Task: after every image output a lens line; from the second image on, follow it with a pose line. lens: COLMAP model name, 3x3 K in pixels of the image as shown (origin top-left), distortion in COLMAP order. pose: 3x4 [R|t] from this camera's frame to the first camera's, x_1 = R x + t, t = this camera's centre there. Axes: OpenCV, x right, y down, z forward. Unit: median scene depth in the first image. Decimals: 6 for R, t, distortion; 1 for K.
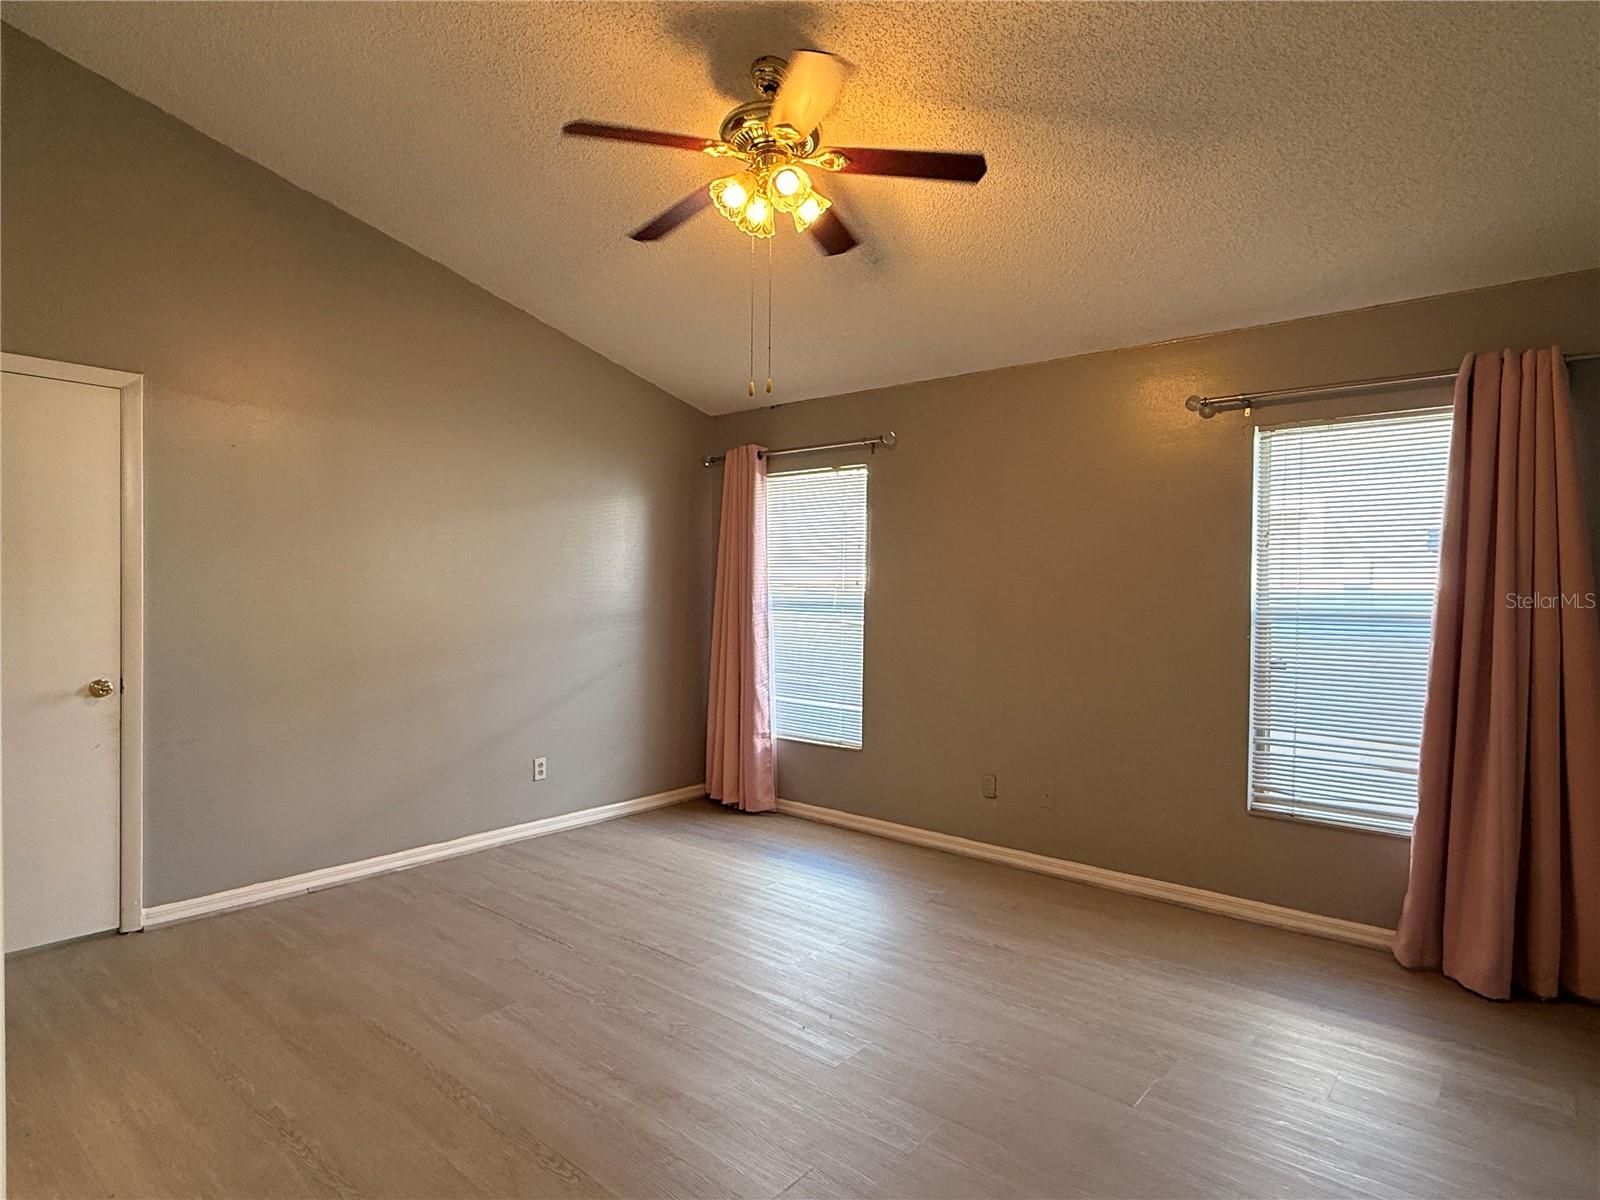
lens RADIAL K [[898.5, 0, 792.3], [0, 898.5, 600.8], [0, 0, 1]] dist [0.000023, 0.001057]
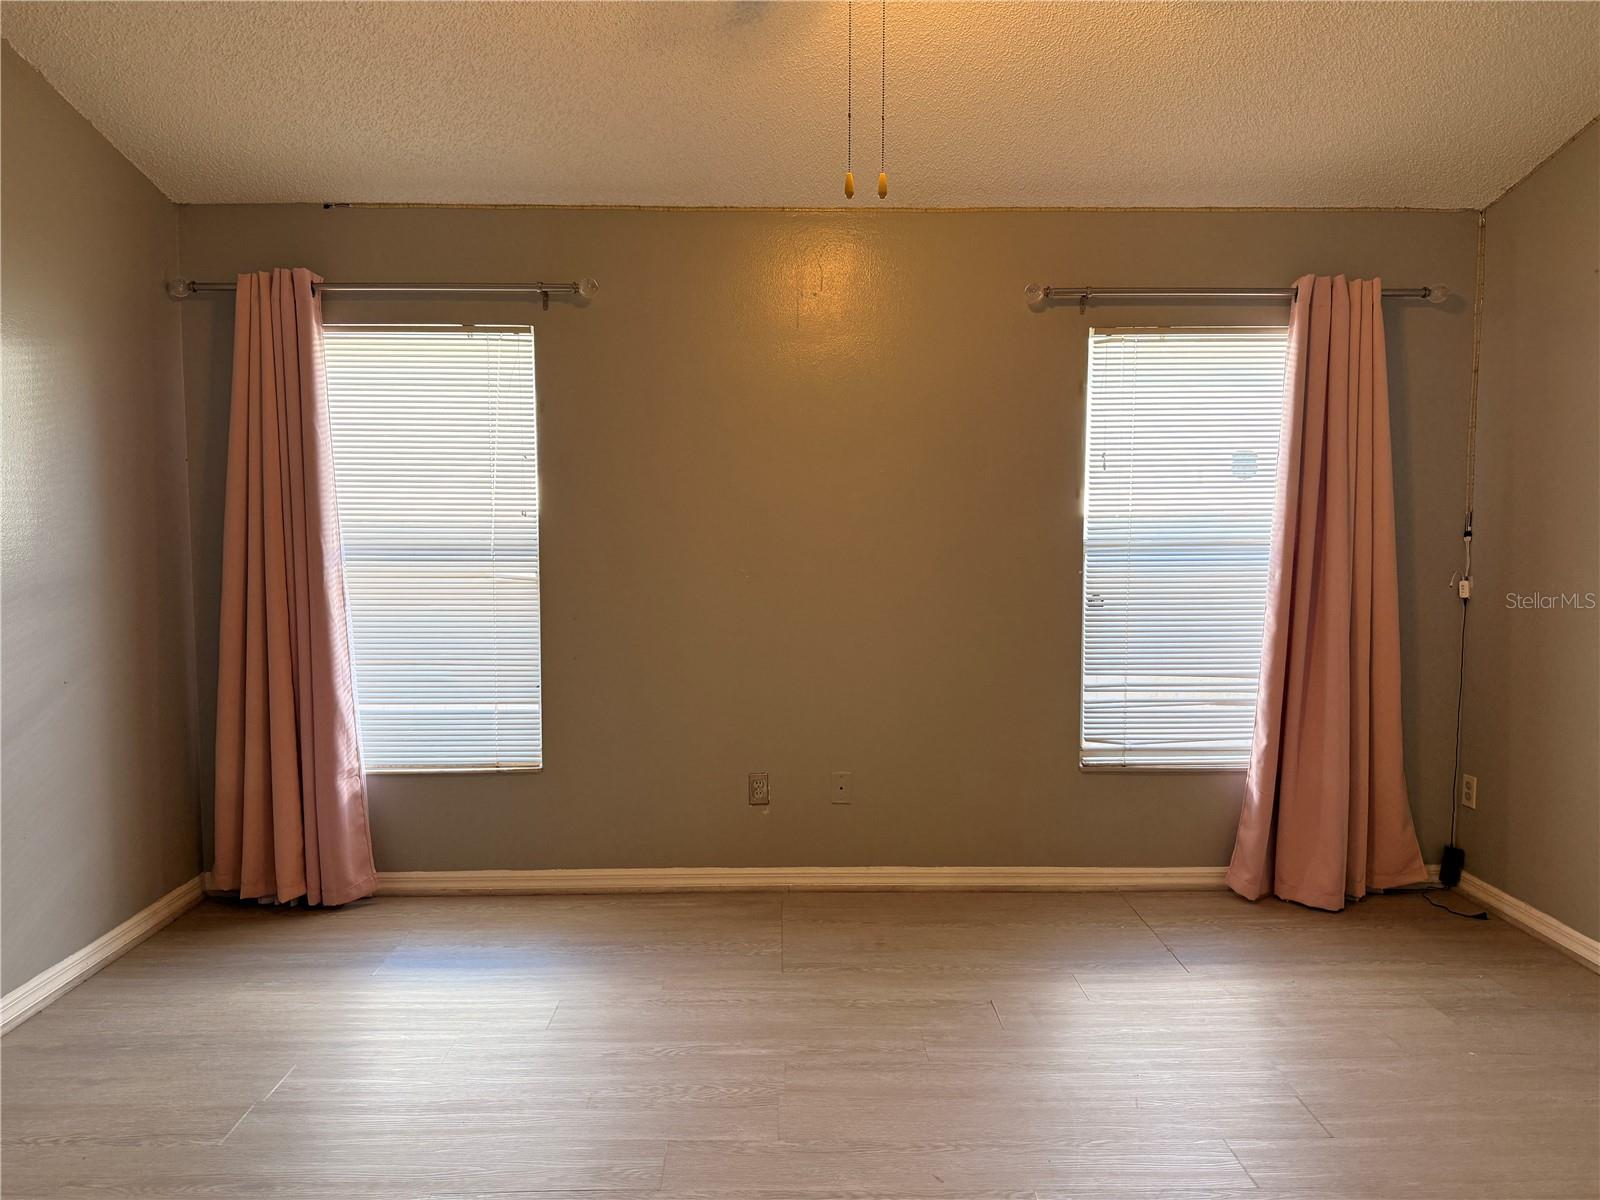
lens RADIAL K [[1122.5, 0, 800.1], [0, 1122.5, 604.2], [0, 0, 1]] dist [0.090965, -0.123622]
pose [[0.747339, -0.063303, 0.661421, -0.334805], [0.018720, 0.997062, 0.074275, -0.012167], [-0.664179, -0.043126, 0.746328, 0.281195]]
